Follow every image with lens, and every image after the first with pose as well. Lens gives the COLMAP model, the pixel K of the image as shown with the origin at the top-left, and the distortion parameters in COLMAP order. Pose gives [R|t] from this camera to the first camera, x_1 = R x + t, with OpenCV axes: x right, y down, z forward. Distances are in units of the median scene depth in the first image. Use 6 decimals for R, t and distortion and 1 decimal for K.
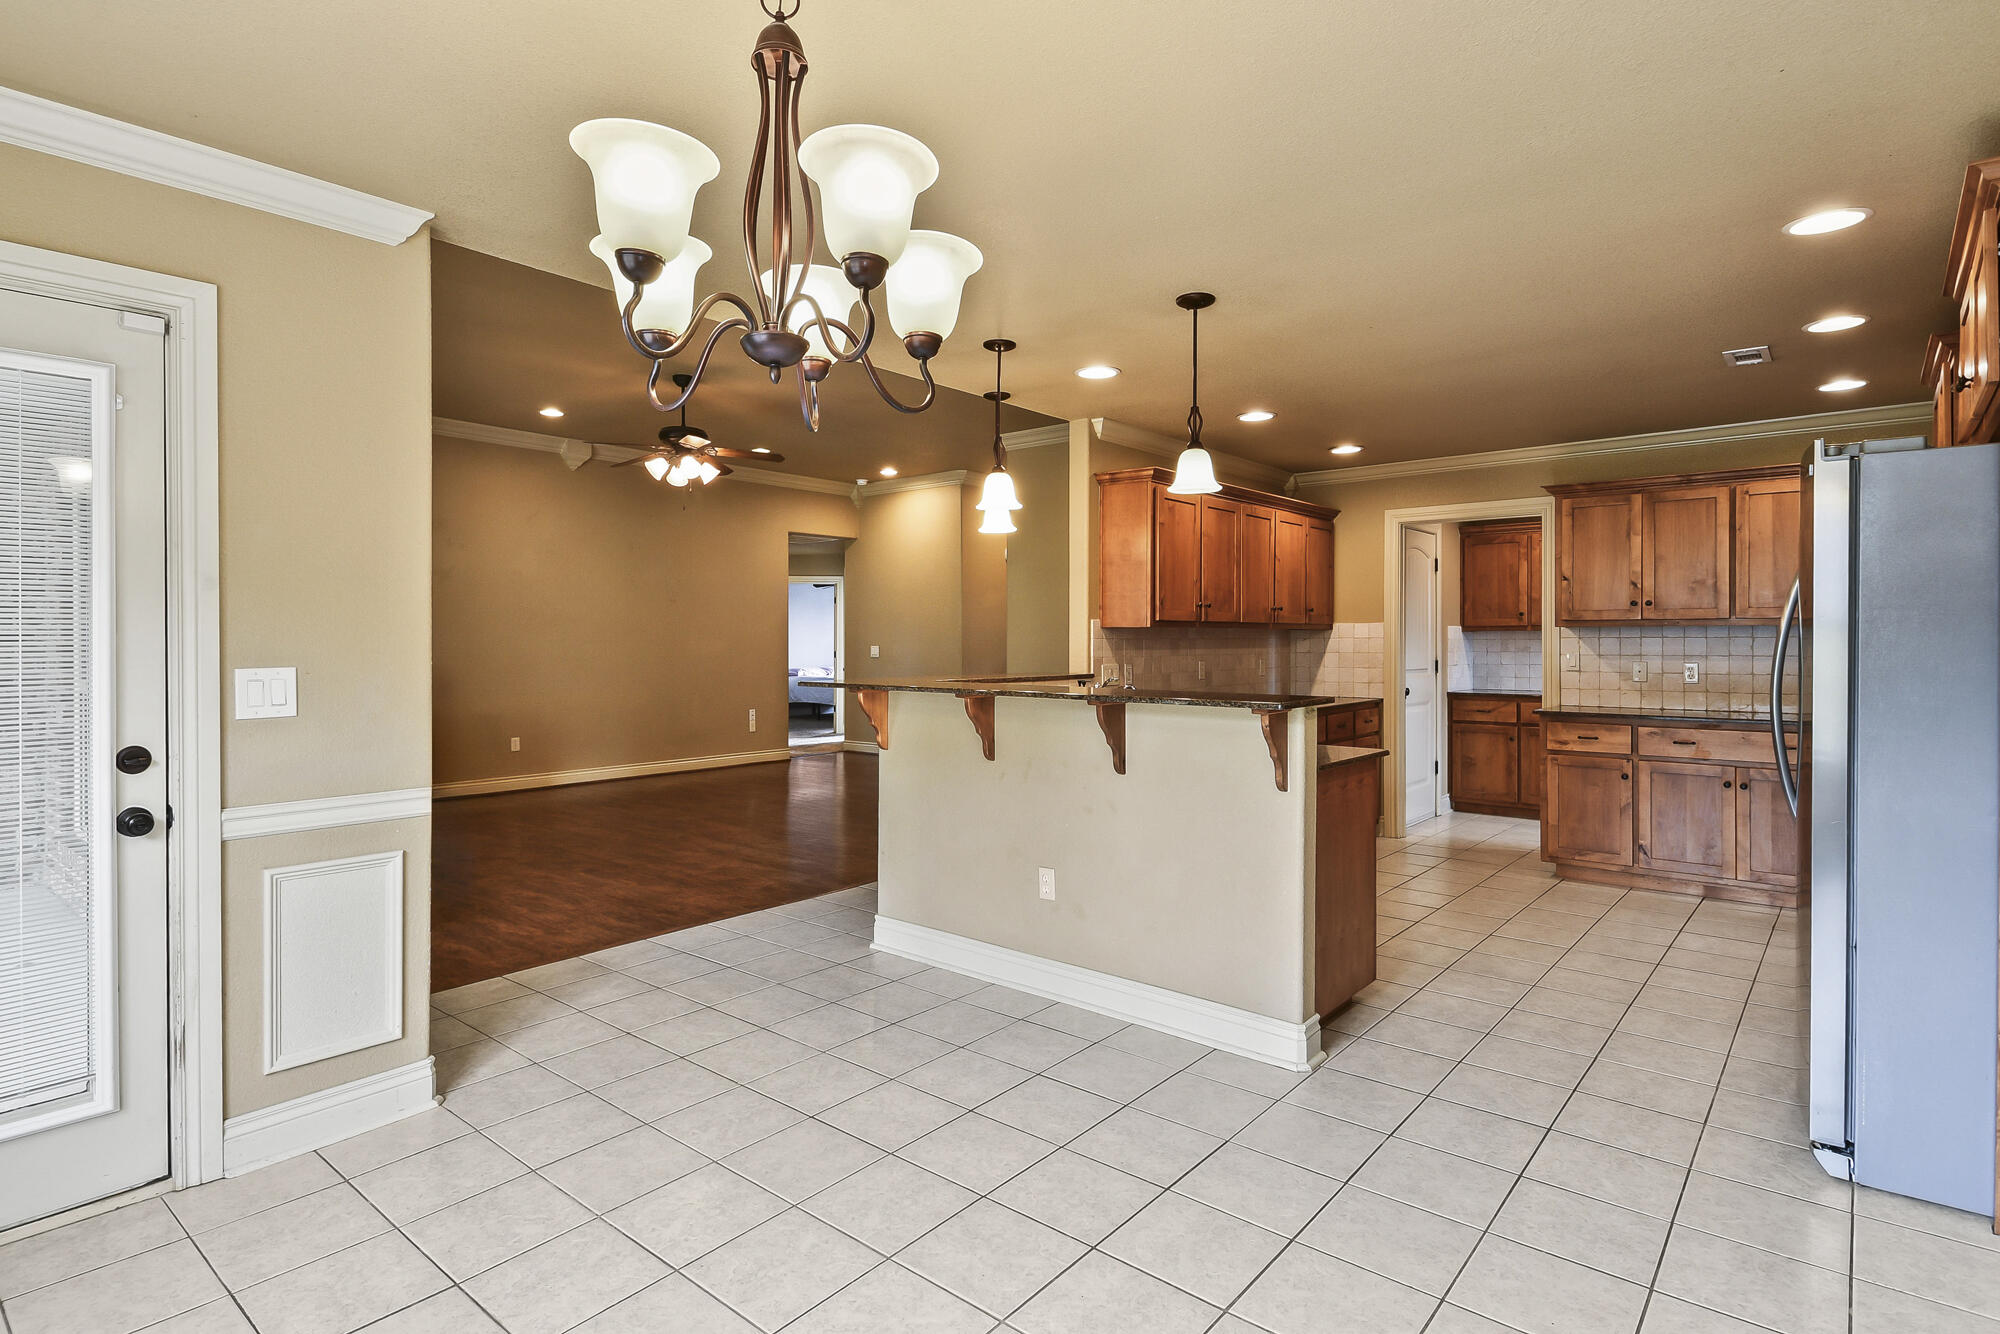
lens RADIAL K [[1046.9, 0, 1003.5], [0, 1046.9, 649.5], [0, 0, 1]] dist [0.012890, -0.004941]
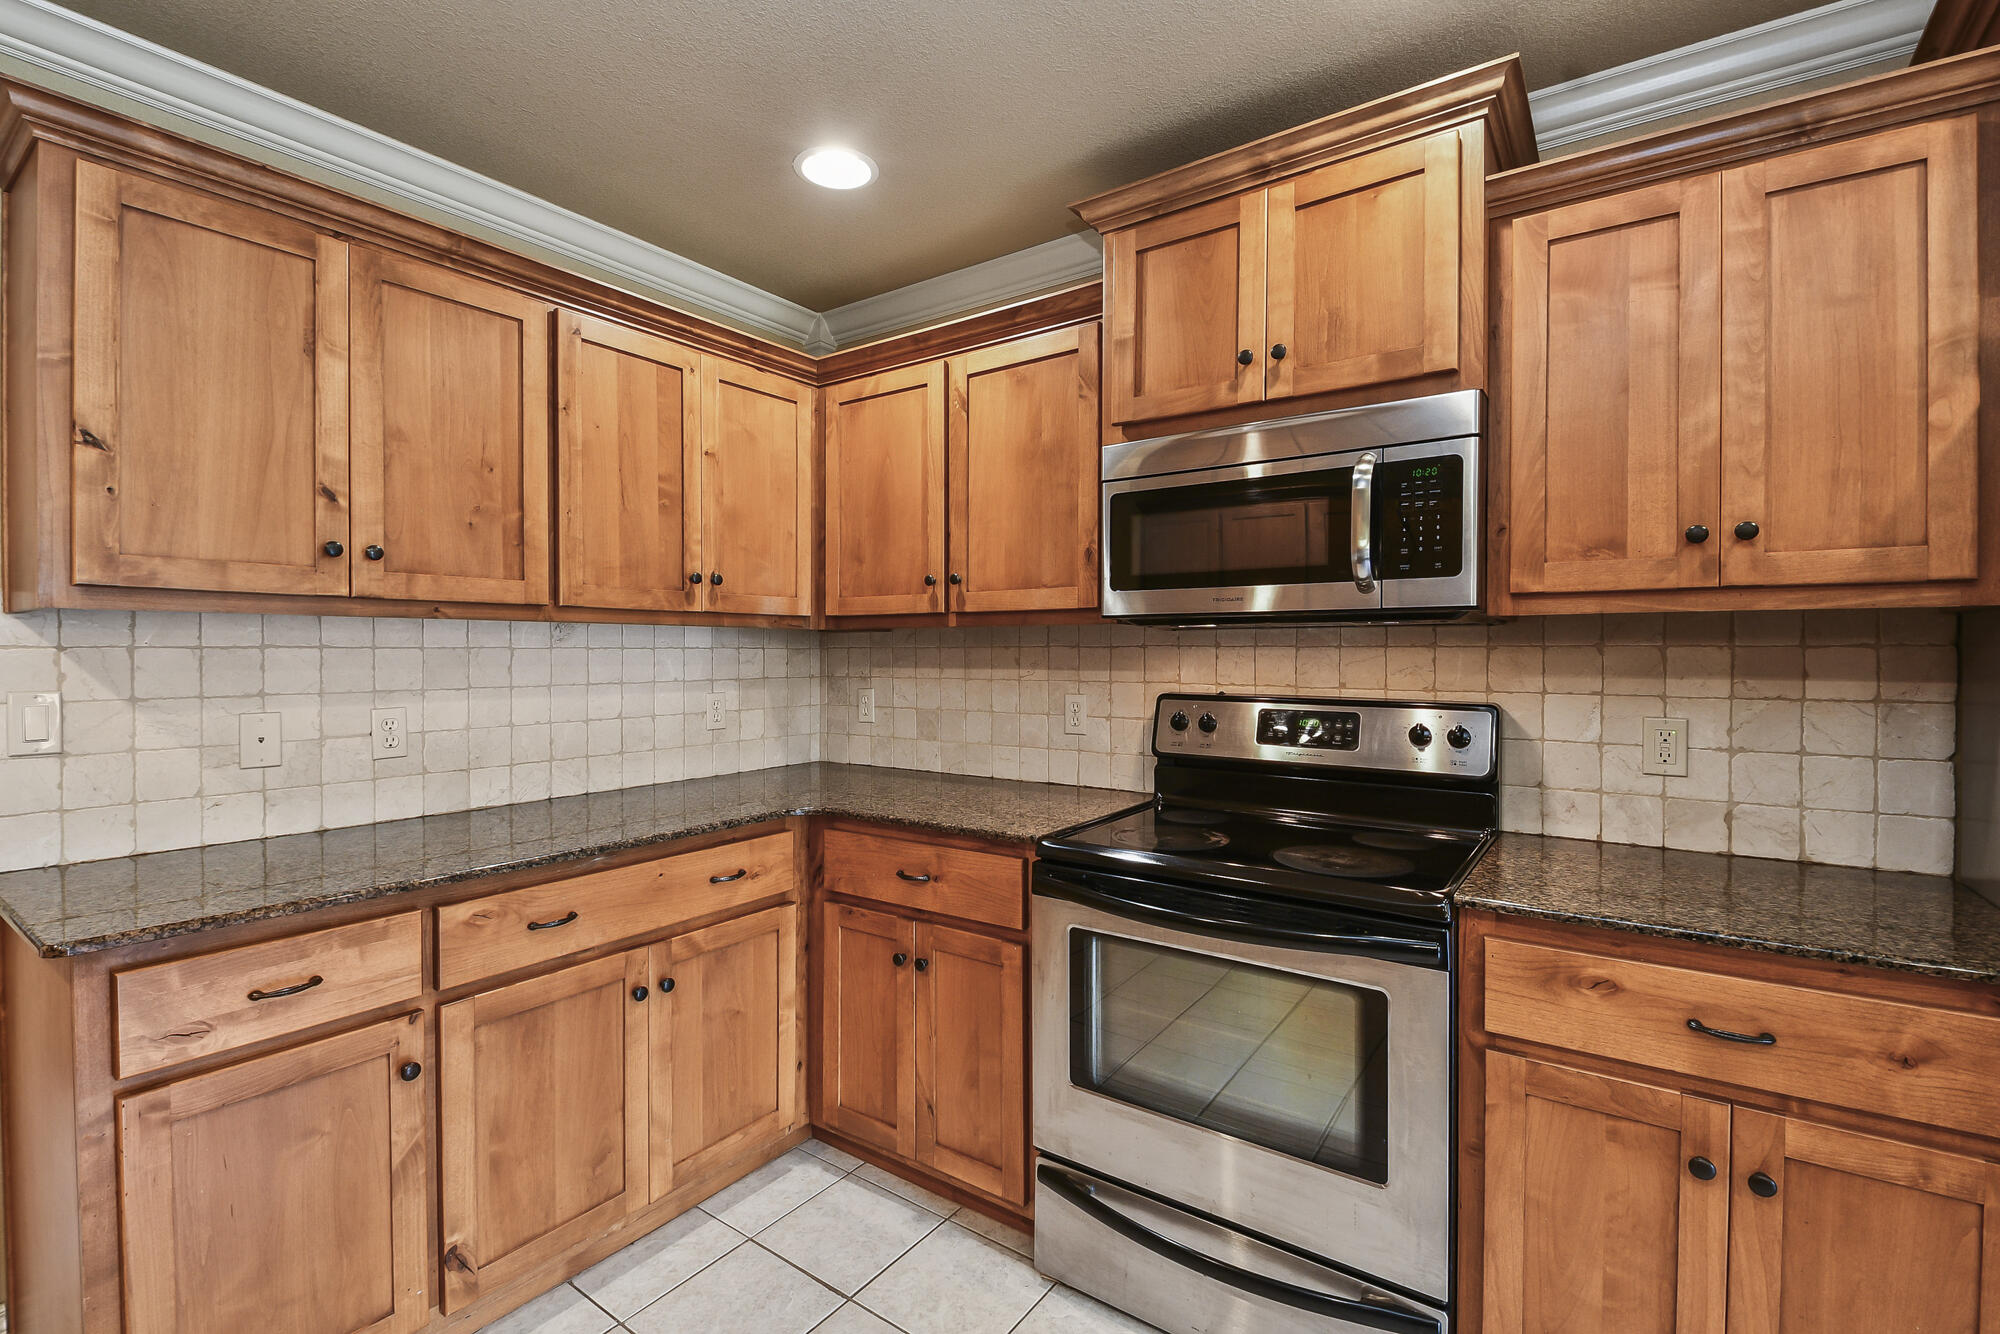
lens RADIAL K [[893.8, 0, 1001.8], [0, 893.8, 659.9], [0, 0, 1]] dist [0.003729, -0.007016]
pose [[-0.062906, -0.006629, 0.997997, 0.287282], [0.009023, 0.999933, 0.007210, -0.007237], [-0.997979, 0.009459, -0.062842, 0.789805]]
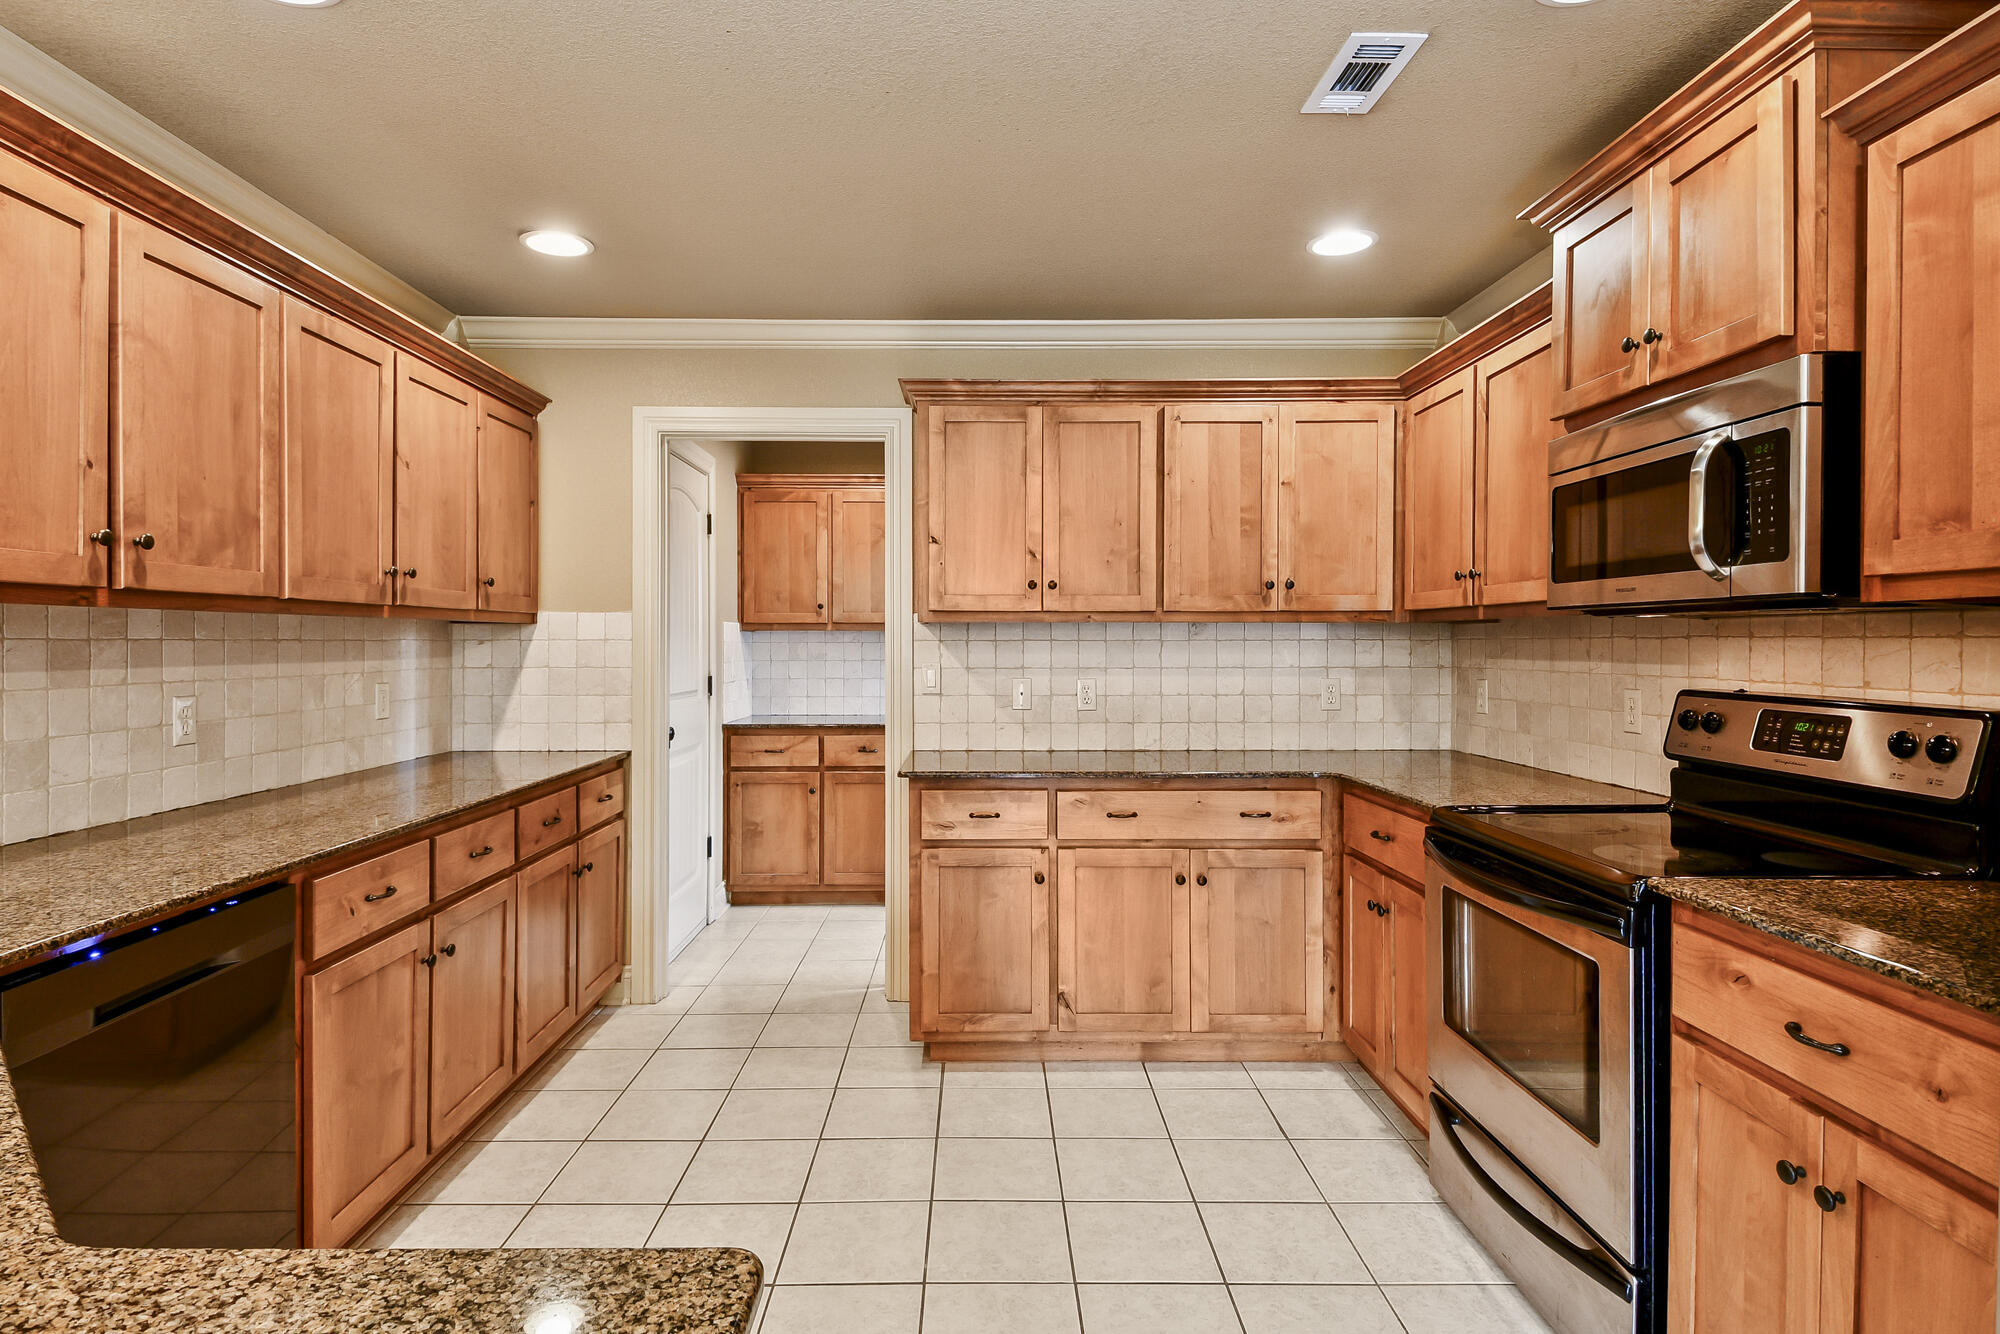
lens RADIAL K [[1046.9, 0, 936.8], [0, 1046.9, 642.0], [0, 0, 1]] dist [0.012890, -0.004941]
pose [[0.795702, 0.002239, 0.605684, 0.182087], [0.003800, 0.999955, -0.008689, -0.005249], [-0.605676, 0.009216, 0.795658, 0.536738]]
